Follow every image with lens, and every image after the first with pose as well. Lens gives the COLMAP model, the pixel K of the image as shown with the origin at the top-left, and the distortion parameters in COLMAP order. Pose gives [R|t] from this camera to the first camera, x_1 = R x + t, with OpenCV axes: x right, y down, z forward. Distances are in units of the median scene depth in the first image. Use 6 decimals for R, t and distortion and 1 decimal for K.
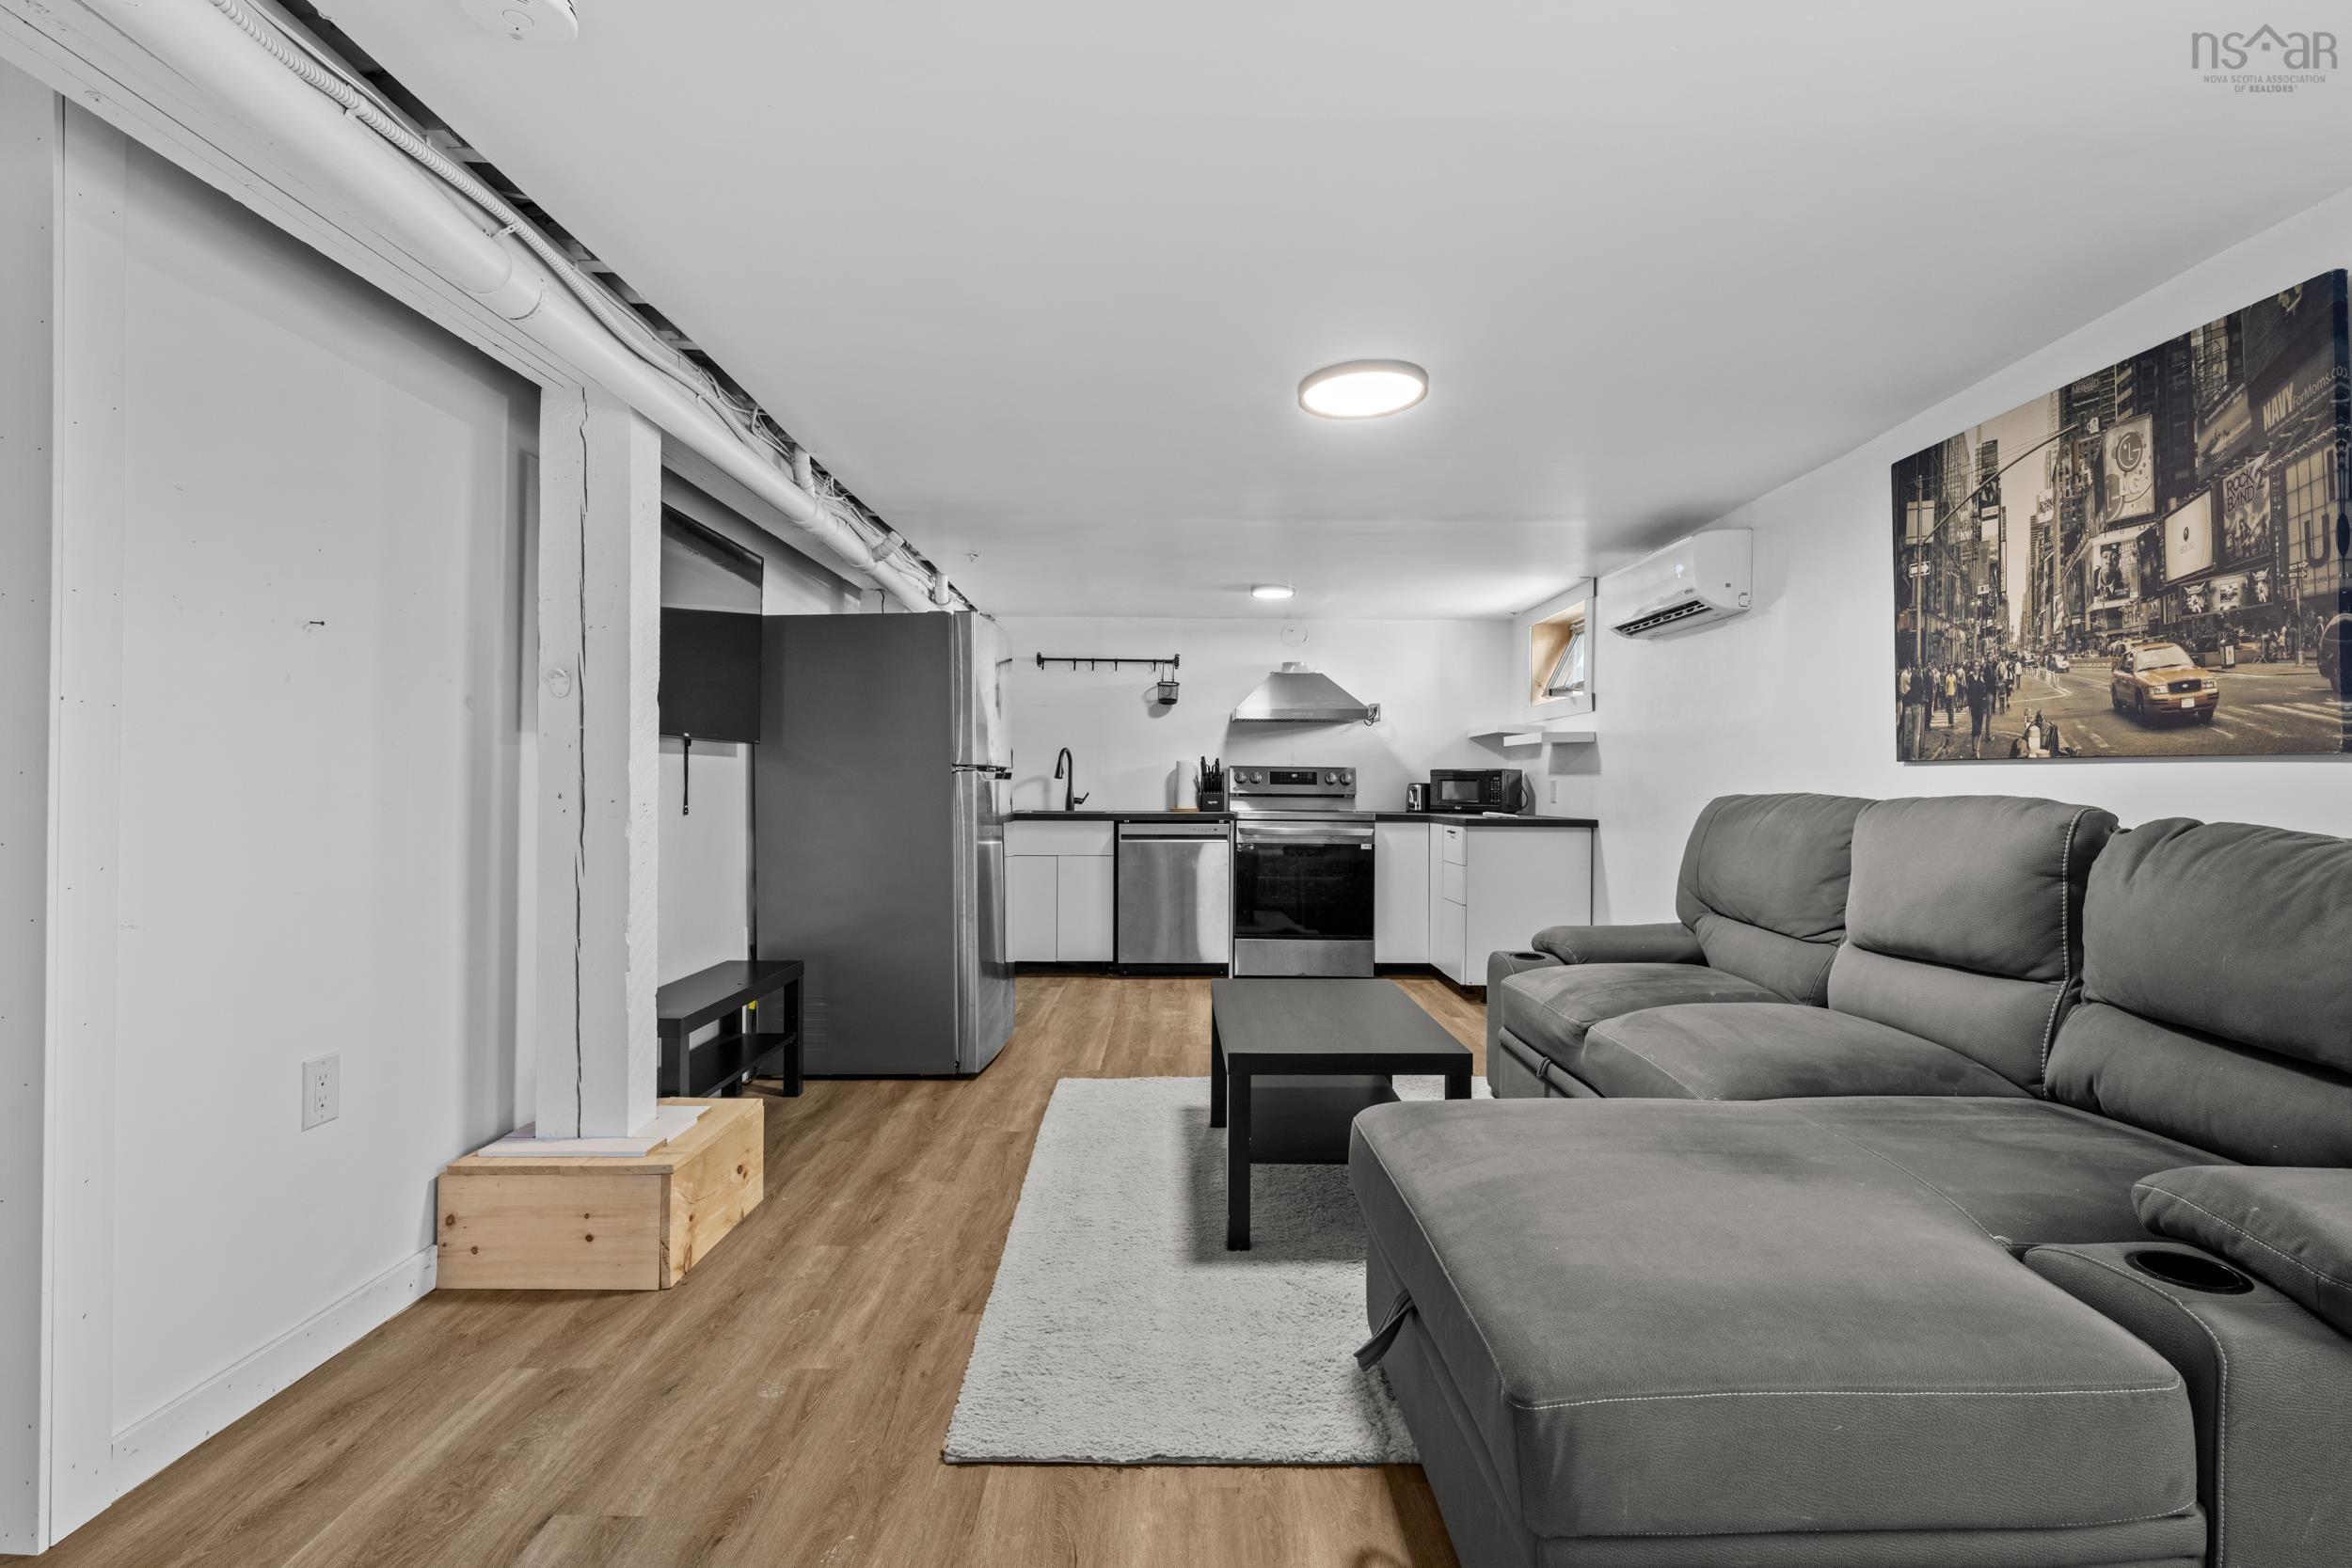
lens RADIAL K [[1076.1, 0, 1179.7], [0, 1076.1, 779.1], [0, 0, 1]] dist [0.000591, -0.000131]
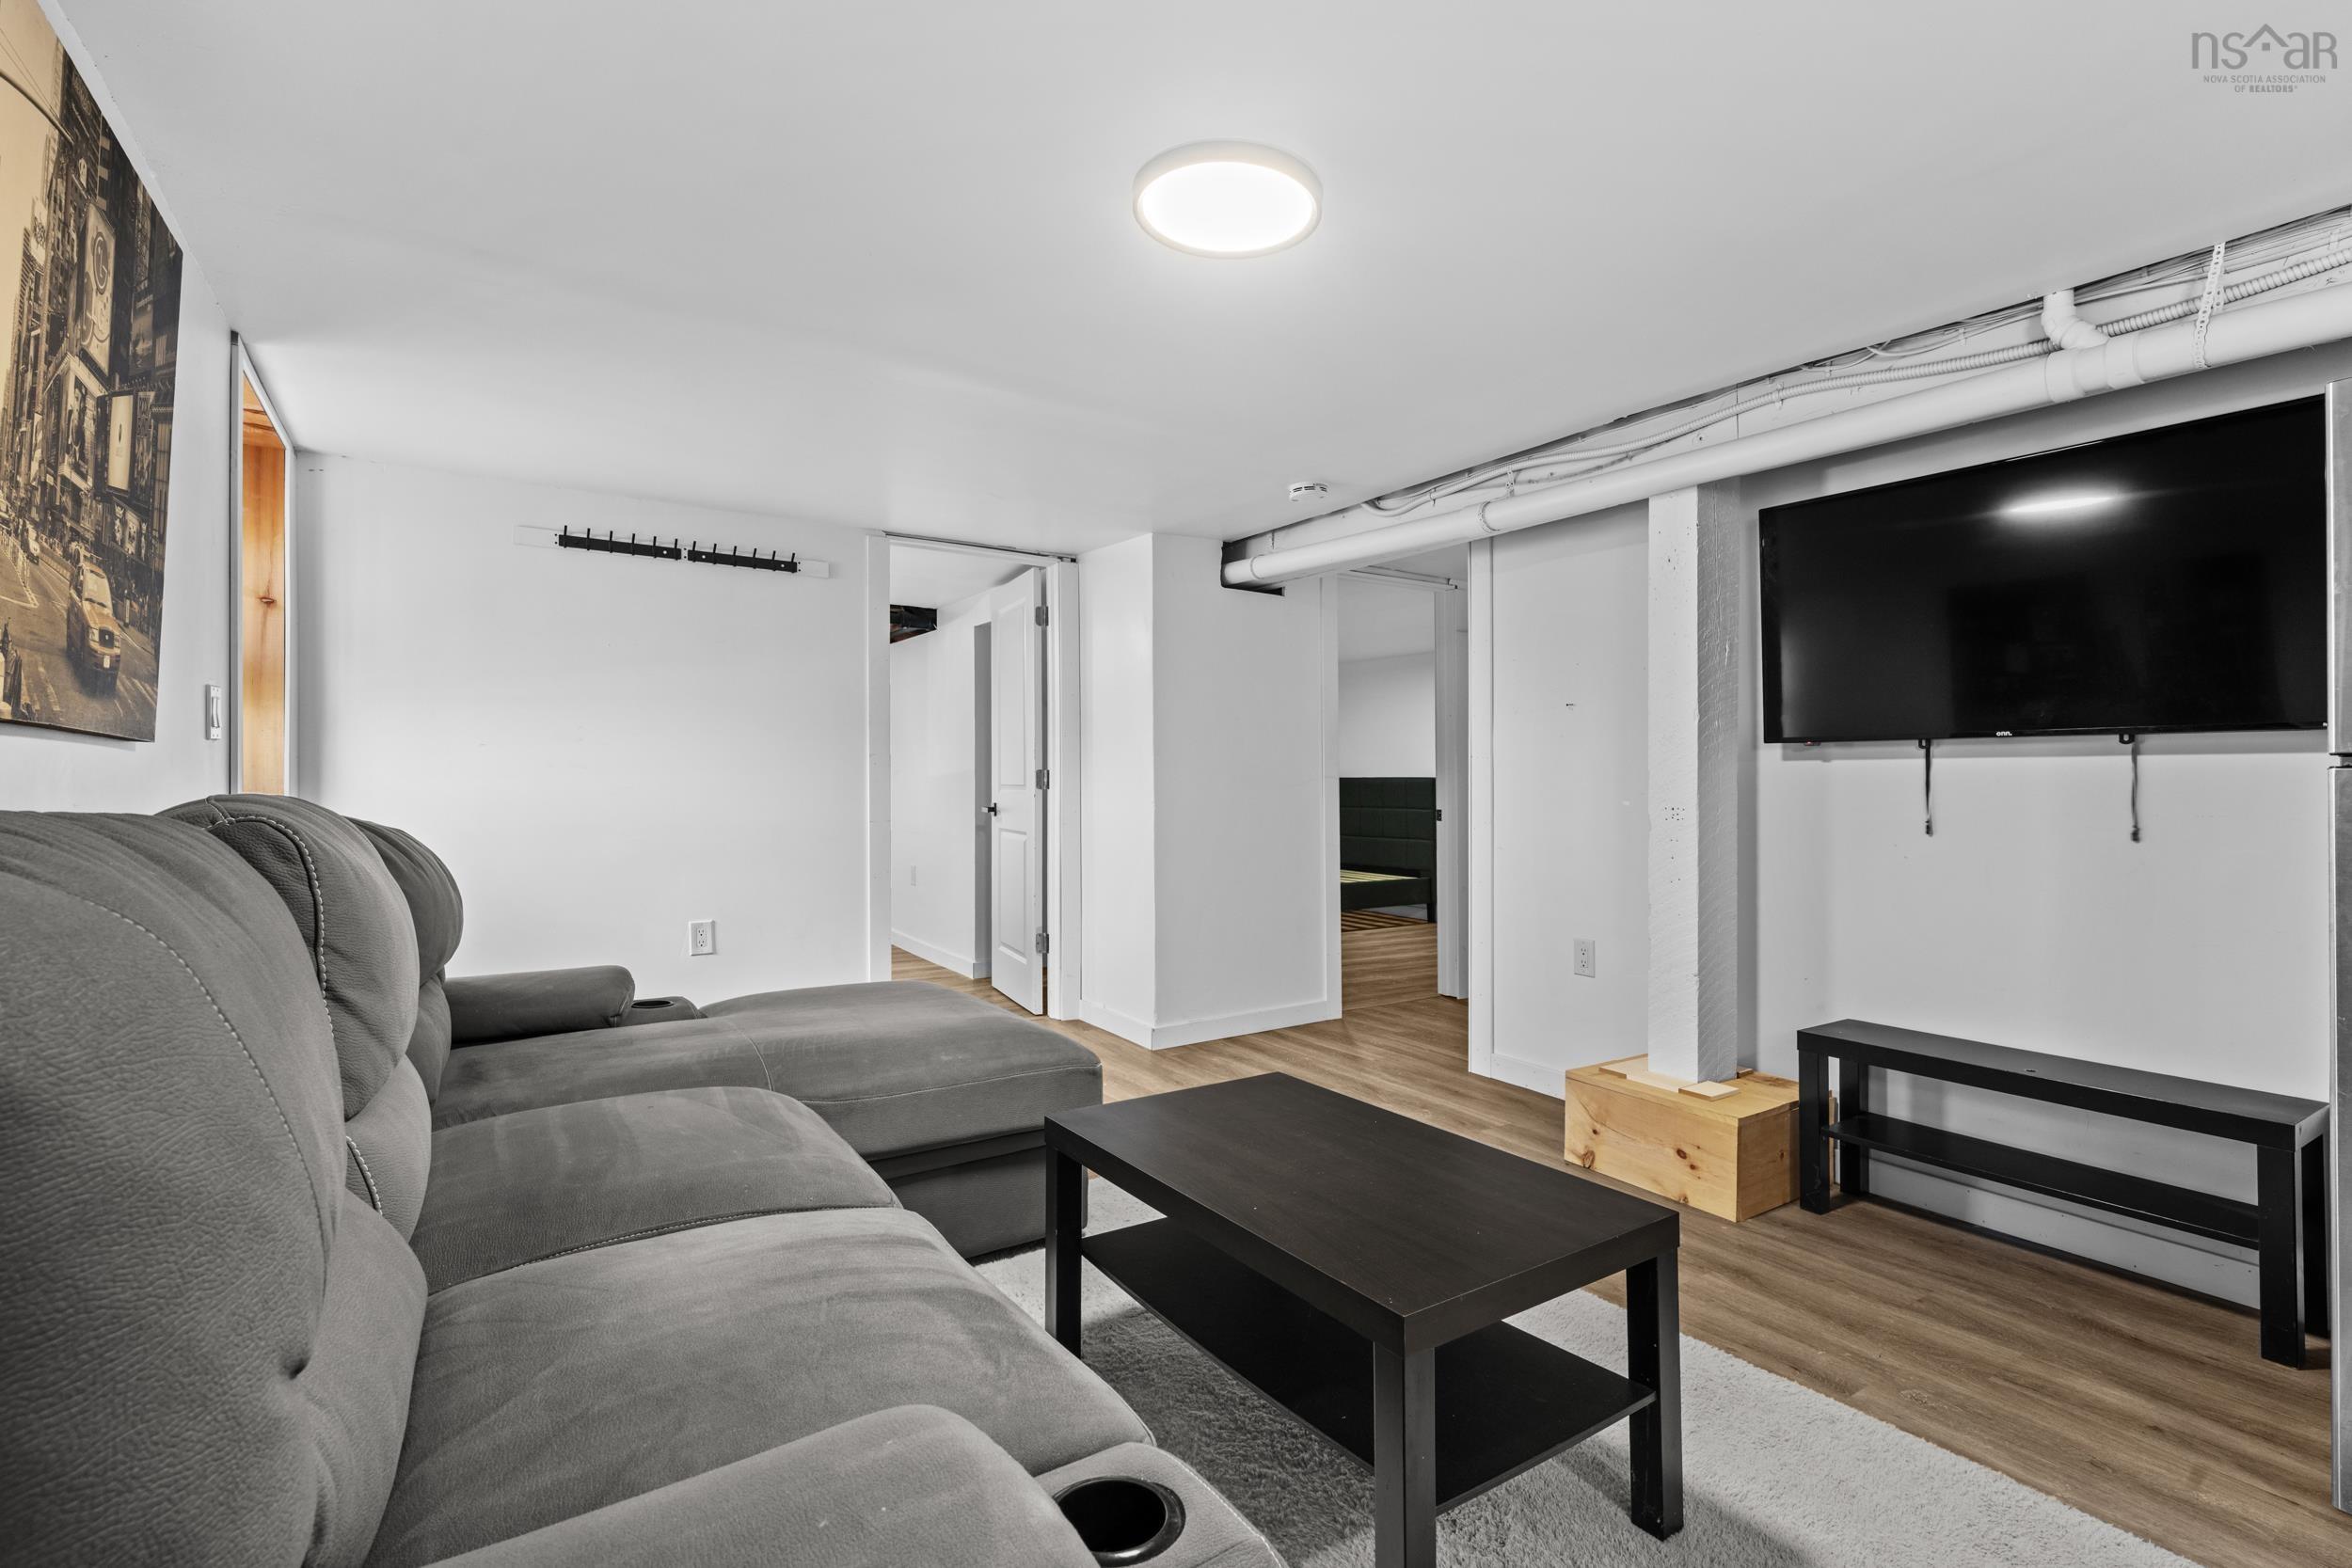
lens RADIAL K [[1076.1, 0, 1173.9], [0, 1076.1, 777.1], [0, 0, 1]] dist [0.000591, -0.000131]
pose [[-0.835238, -0.008924, -0.549816, 0.502745], [-0.005322, 0.999953, -0.008145, 0.001525], [0.549863, -0.003877, -0.835246, 1.356096]]
